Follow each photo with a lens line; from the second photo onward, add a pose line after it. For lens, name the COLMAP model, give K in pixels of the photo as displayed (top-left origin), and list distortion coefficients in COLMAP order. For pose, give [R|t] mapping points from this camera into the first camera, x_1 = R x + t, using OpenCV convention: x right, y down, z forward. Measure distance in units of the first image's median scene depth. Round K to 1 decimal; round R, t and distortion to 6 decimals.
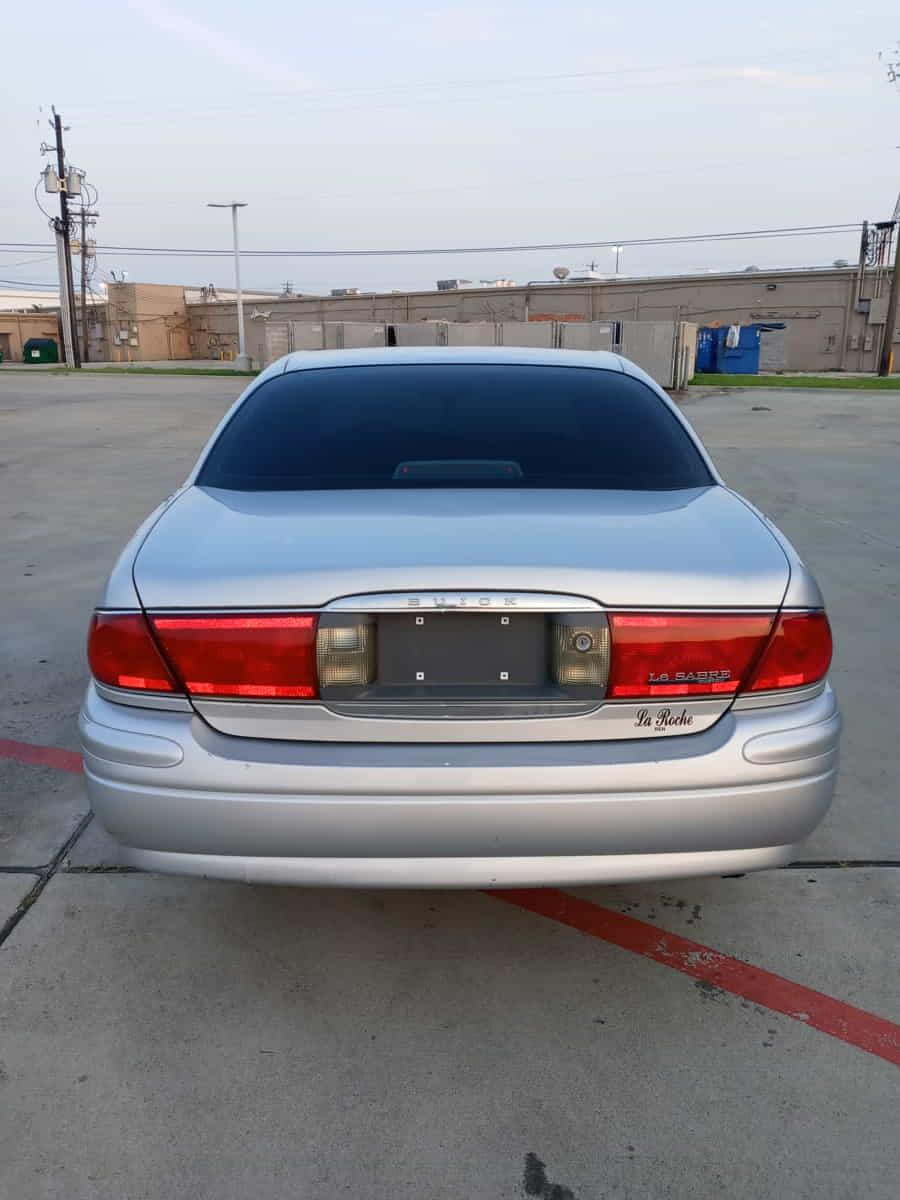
lens RADIAL K [[986.8, 0, 452.9], [0, 986.8, 609.1], [0, 0, 1]] dist [-0.010053, -0.005330]
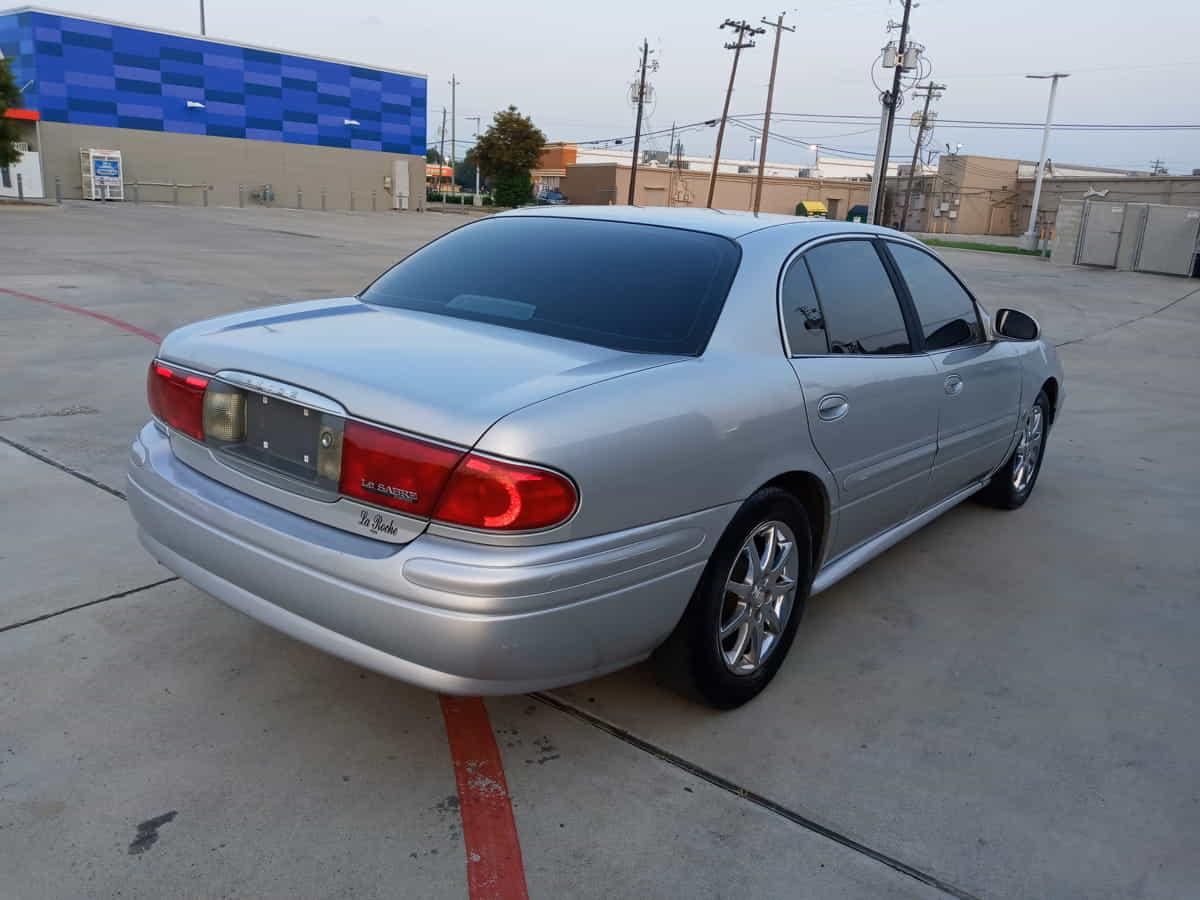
lens RADIAL K [[986.8, 0, 581.0], [0, 986.8, 455.5], [0, 0, 1]] dist [-0.010053, -0.005330]
pose [[0.763139, 0.205296, -0.612758, 0.090107], [-0.220062, 0.974084, 0.052283, -0.006363], [0.607611, 0.094945, 0.788539, 0.020354]]
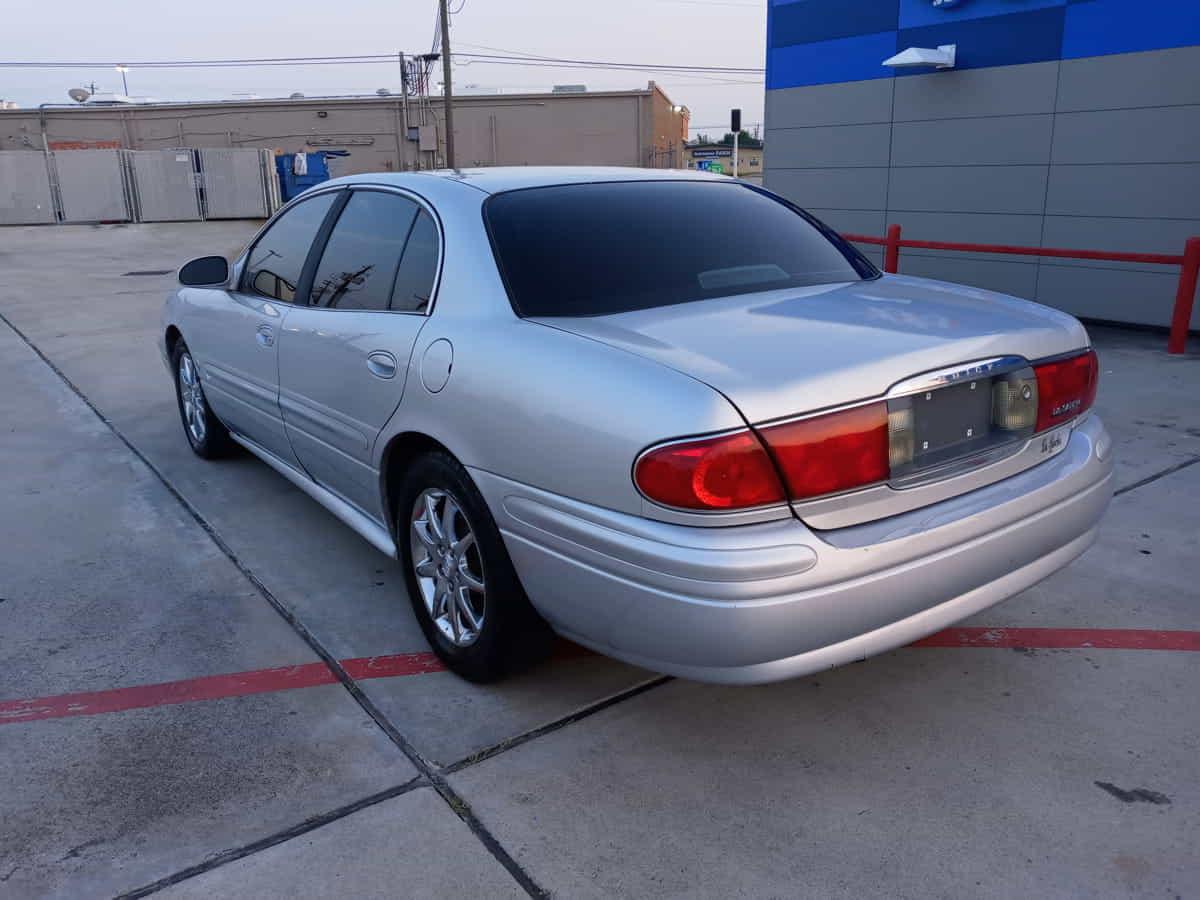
lens RADIAL K [[986.8, 0, 608.1], [0, 986.8, 461.7], [0, 0, 1]] dist [-0.010053, -0.005330]
pose [[0.799853, -0.181666, 0.572043, -0.084732], [0.168711, 0.982717, 0.076187, -0.005379], [-0.575997, 0.035571, 0.816678, 0.022716]]
